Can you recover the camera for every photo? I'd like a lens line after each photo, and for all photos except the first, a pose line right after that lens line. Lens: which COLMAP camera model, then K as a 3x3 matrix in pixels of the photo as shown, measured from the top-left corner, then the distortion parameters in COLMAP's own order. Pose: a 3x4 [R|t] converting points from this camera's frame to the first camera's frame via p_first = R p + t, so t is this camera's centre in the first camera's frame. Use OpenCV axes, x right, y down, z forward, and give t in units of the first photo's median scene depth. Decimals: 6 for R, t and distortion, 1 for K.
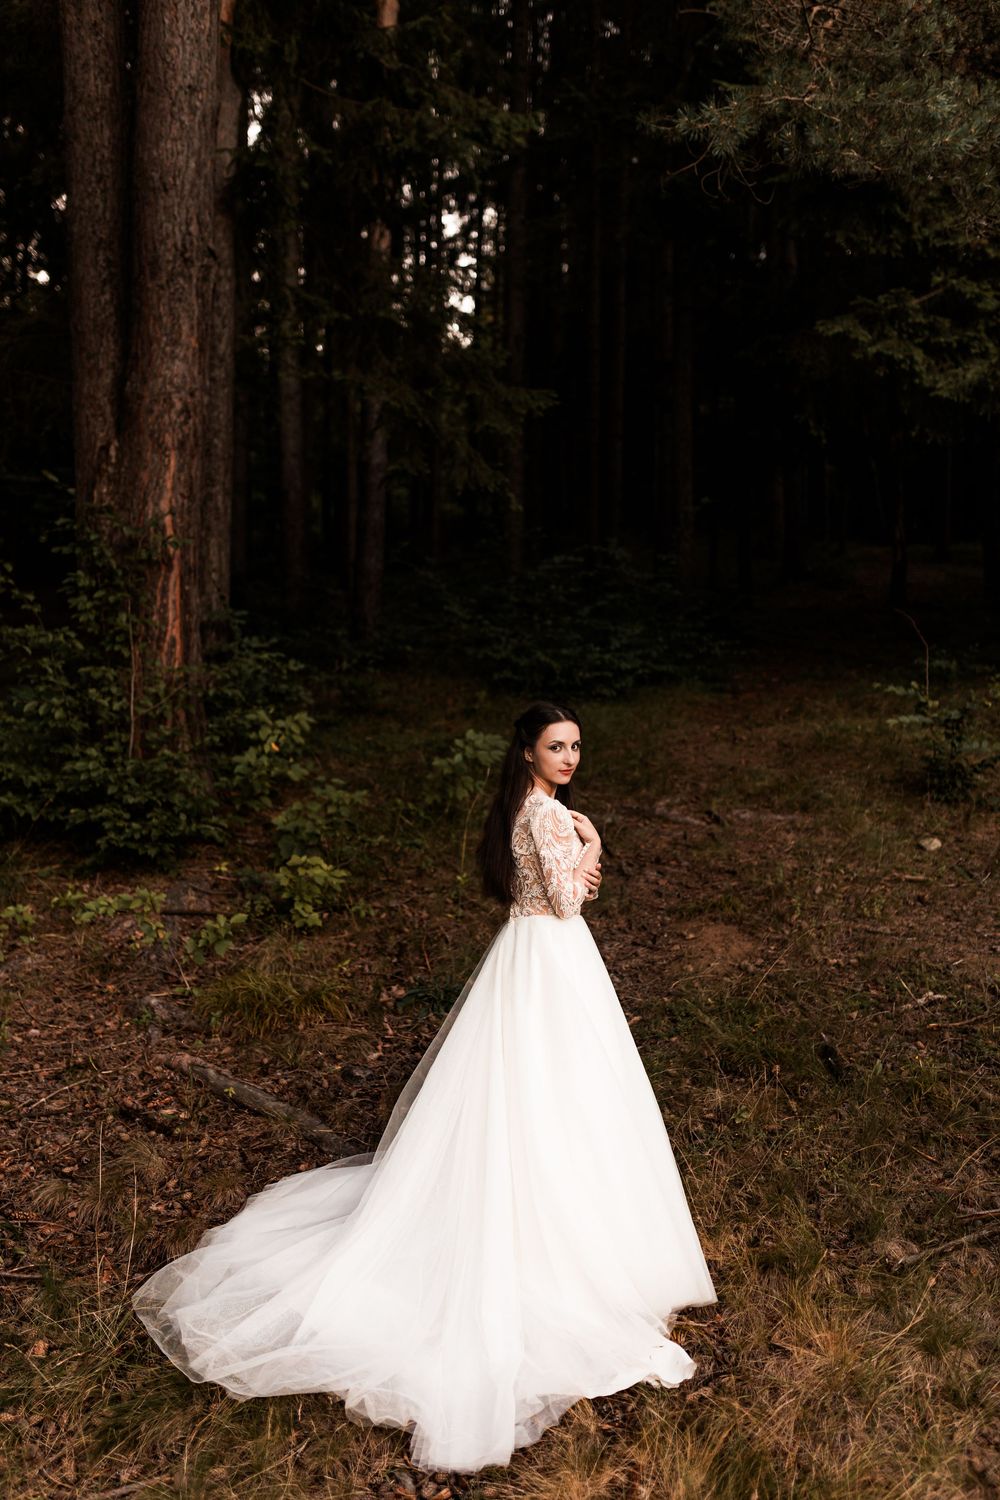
lens RADIAL K [[1436.2, 0, 500.0], [0, 1436.2, 750.0], [0, 0, 1]] dist [-0.007514, 0.010125]
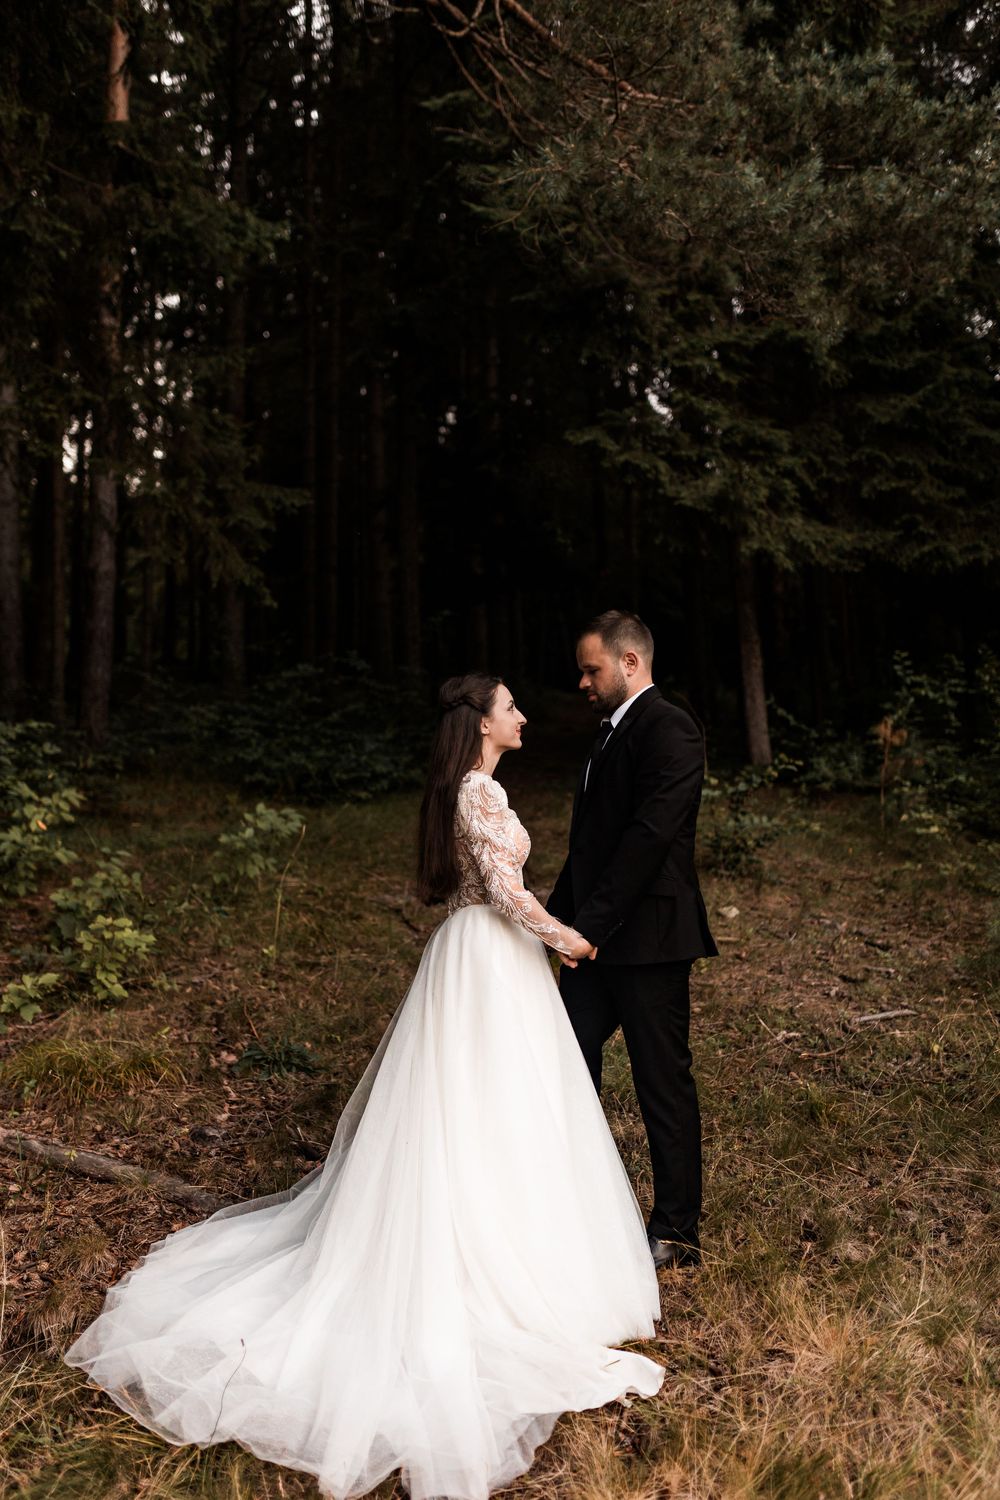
lens RADIAL K [[1436.2, 0, 500.0], [0, 1436.2, 750.0], [0, 0, 1]] dist [-0.007514, 0.010125]
pose [[0.975387, 0.000567, 0.220499, -0.085018], [0.024046, 0.993759, -0.108926, 0.064773], [-0.219185, 0.111547, 0.969286, 0.057875]]
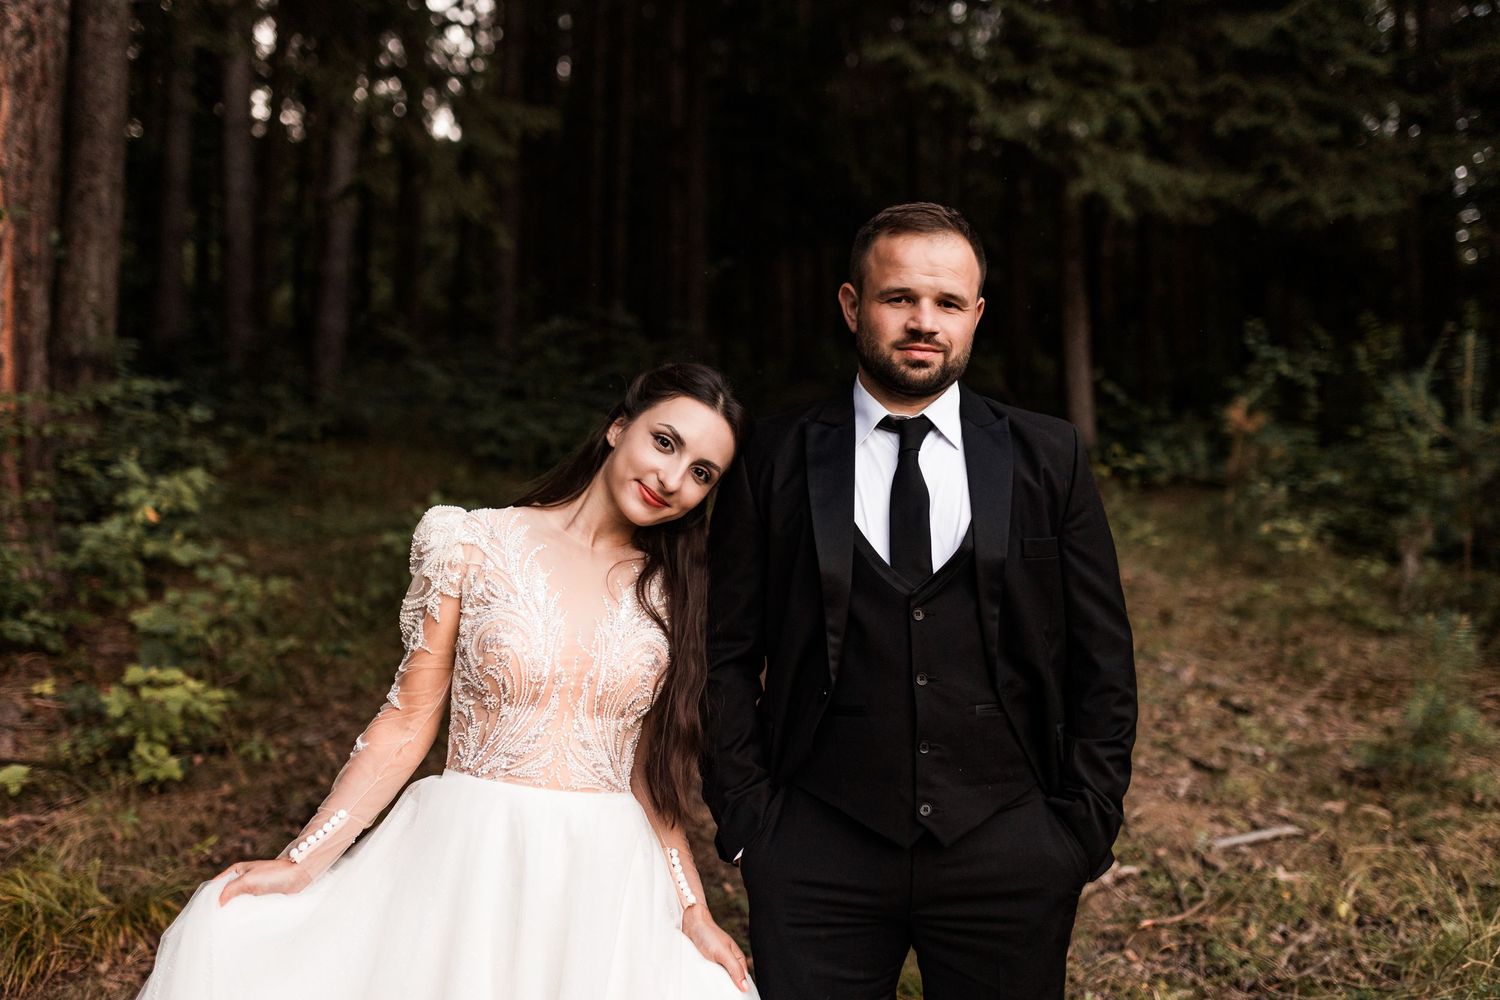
lens RADIAL K [[1436.2, 0, 759.8], [0, 1436.2, 492.3], [0, 0, 1]] dist [-0.007514, 0.010125]
pose [[0.982517, 0.016095, 0.185478, 0.006378], [-0.006414, 0.998591, -0.052674, 0.025085], [-0.186064, 0.050563, 0.981236, 0.290409]]
